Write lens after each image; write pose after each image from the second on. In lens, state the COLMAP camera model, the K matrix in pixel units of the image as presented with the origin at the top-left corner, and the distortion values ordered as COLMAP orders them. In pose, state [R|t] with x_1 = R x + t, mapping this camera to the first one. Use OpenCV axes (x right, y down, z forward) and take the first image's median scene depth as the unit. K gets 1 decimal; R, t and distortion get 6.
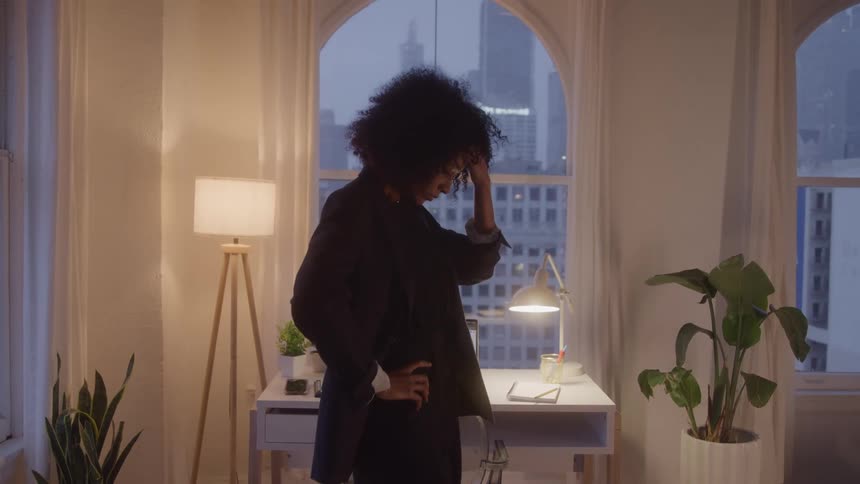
lens RADIAL K [[894.8, 0, 430.0], [0, 894.8, 242.0], [0, 0, 1]] dist [-0.055606, 0.013140]
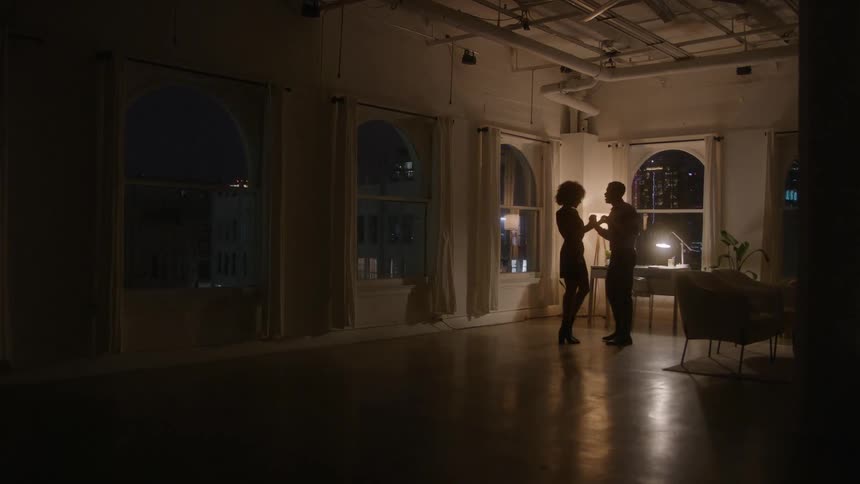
lens RADIAL K [[762.1, 0, 430.0], [0, 762.1, 242.0], [0, 0, 1]] dist [-0.086737, 0.009299]
pose [[0.749144, -0.004247, -0.662393, 1.309906], [-0.021551, 0.999294, -0.030781, 0.157811], [0.662056, 0.037335, 0.748524, -1.768853]]
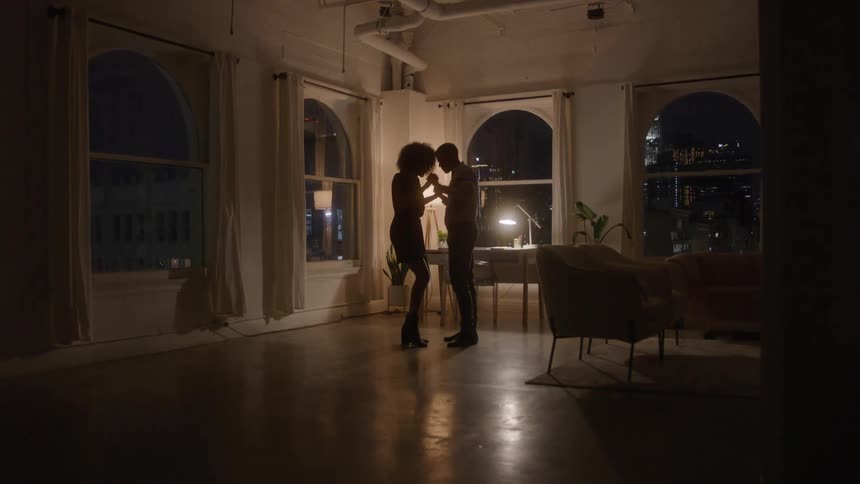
lens RADIAL K [[766.8, 0, 430.0], [0, 766.8, 242.0], [0, 0, 1]] dist [-0.096764, 0.010266]
pose [[0.876751, -0.021606, -0.480459, 1.010864], [0.008363, 0.999524, -0.029687, 0.193479], [0.480872, 0.022010, 0.876515, -1.248628]]
